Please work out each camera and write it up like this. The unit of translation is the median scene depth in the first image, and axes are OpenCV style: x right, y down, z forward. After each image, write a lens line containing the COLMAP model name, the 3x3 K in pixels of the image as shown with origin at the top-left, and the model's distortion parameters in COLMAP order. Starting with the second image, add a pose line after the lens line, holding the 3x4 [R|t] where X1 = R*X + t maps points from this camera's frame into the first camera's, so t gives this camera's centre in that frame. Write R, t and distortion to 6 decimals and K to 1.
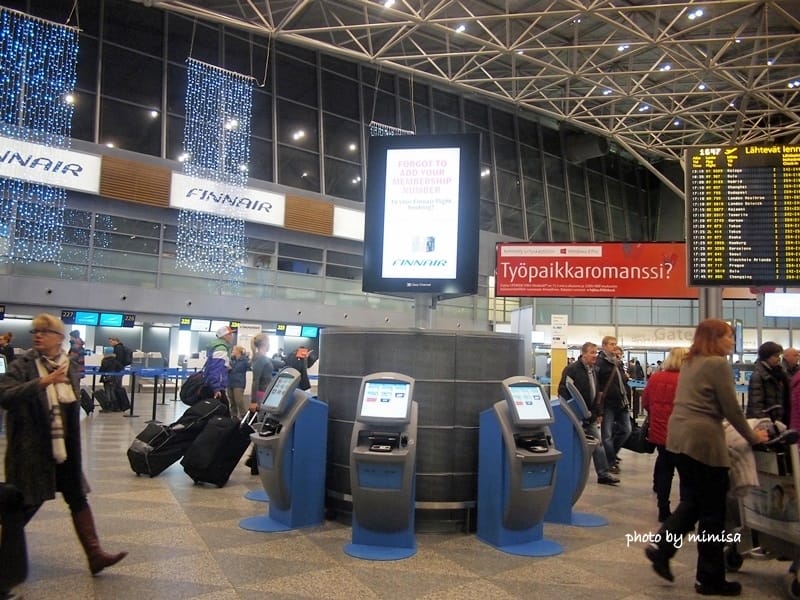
lens RADIAL K [[668.0, 0, 403.8], [0, 668.0, 301.4], [0, 0, 1]] dist [-0.024868, -0.005534]
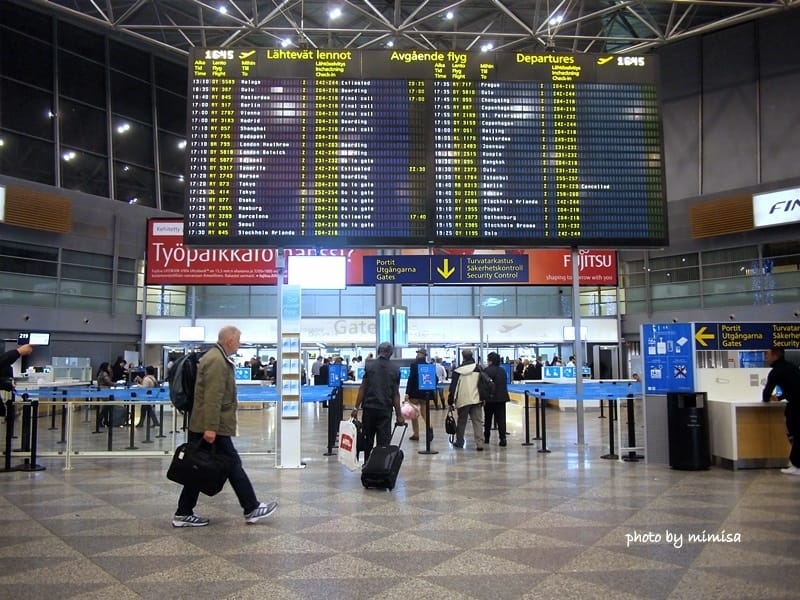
lens RADIAL K [[668.0, 0, 407.4], [0, 668.0, 299.0], [0, 0, 1]] dist [-0.024868, -0.005534]
pose [[0.967631, -0.009897, 0.252174, 0.246273], [0.012062, 0.999902, -0.007042, 0.019810], [-0.252079, 0.009856, 0.967656, 0.144597]]
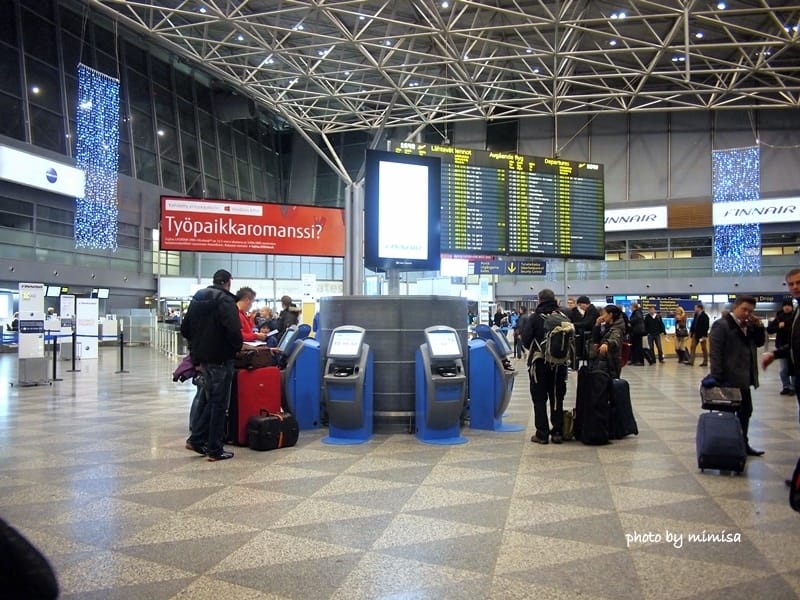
lens RADIAL K [[668.0, 0, 402.7], [0, 668.0, 301.8], [0, 0, 1]] dist [-0.024868, -0.005534]
pose [[0.815699, -0.017264, 0.578219, -0.146838], [-0.026766, 0.997358, 0.067538, -0.007145], [-0.577857, -0.070568, 0.813081, -0.026064]]
